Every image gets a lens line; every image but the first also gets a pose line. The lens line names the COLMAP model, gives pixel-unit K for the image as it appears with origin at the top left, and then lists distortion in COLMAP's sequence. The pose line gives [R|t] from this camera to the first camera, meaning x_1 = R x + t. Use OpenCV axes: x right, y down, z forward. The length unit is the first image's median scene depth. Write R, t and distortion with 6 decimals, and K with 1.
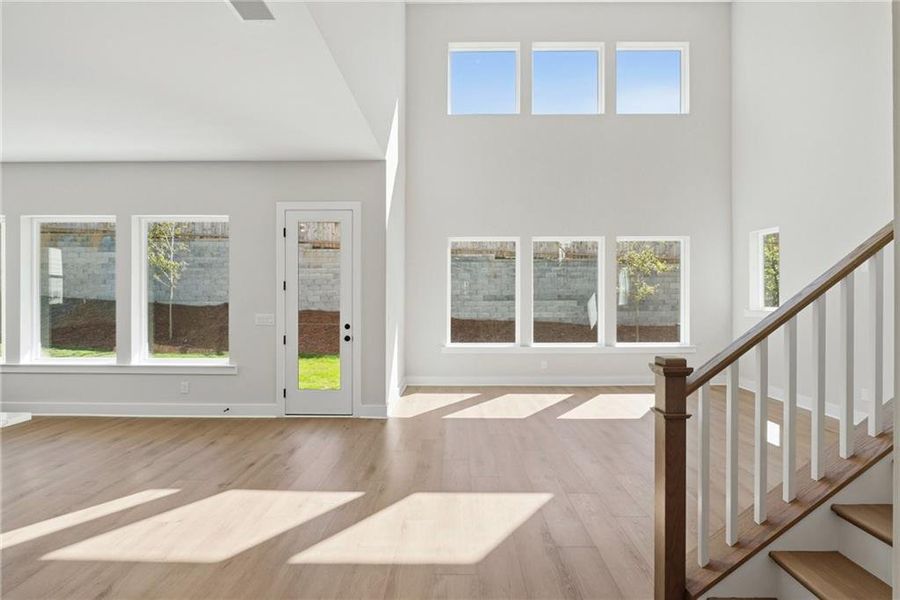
lens RADIAL K [[412.9, 0, 452.4], [0, 412.9, 301.7], [0, 0, 1]] dist [-0.010522, 0.001889]
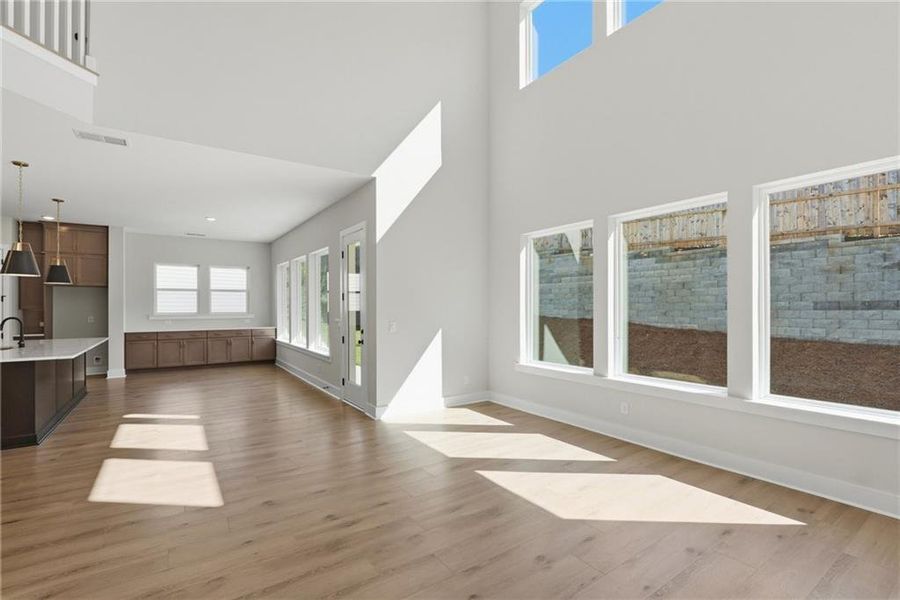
lens RADIAL K [[412.9, 0, 449.8], [0, 412.9, 306.7], [0, 0, 1]] dist [-0.010522, 0.001889]
pose [[0.573371, -0.001705, -0.819294, 0.587950], [-0.004907, 0.999973, -0.005516, -0.002151], [0.819281, 0.007183, 0.573347, 0.389632]]
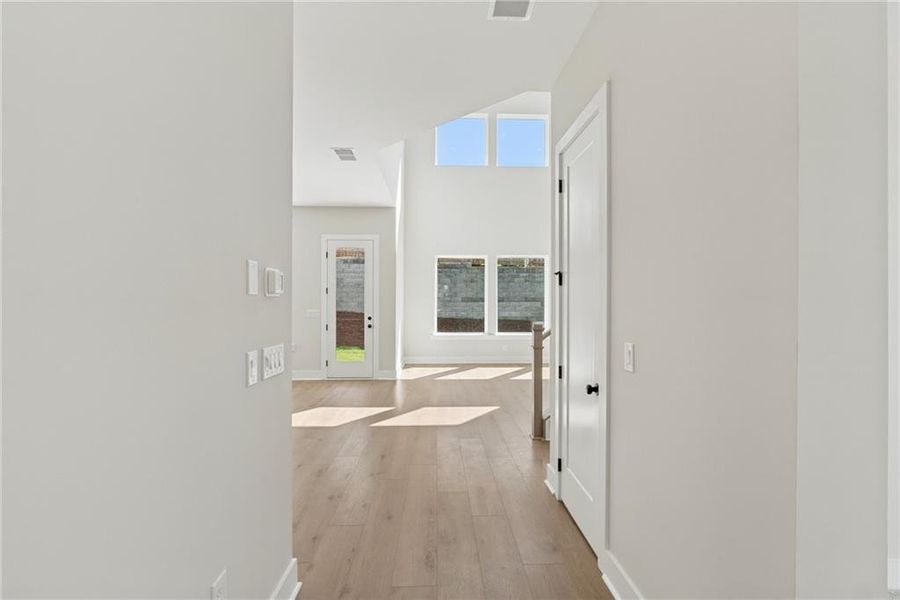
lens RADIAL K [[412.9, 0, 456.9], [0, 412.9, 299.1], [0, 0, 1]] dist [-0.010522, 0.001889]
pose [[0.998058, 0.002615, 0.062233, -0.023910], [-0.001970, 0.999944, -0.010425, 0.003487], [-0.062257, 0.010282, 0.998007, -0.360927]]
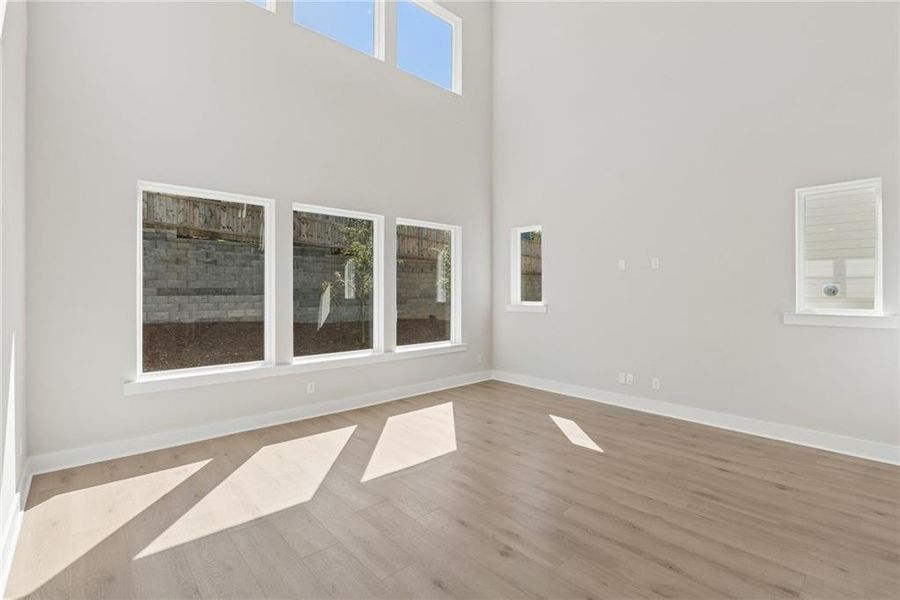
lens RADIAL K [[412.9, 0, 457.9], [0, 412.9, 297.7], [0, 0, 1]] dist [-0.010522, 0.001889]
pose [[0.726107, -0.007150, 0.687545, -0.074682], [0.003207, 0.999970, 0.007012, -0.004031], [-0.687574, -0.002886, 0.726108, 0.312891]]
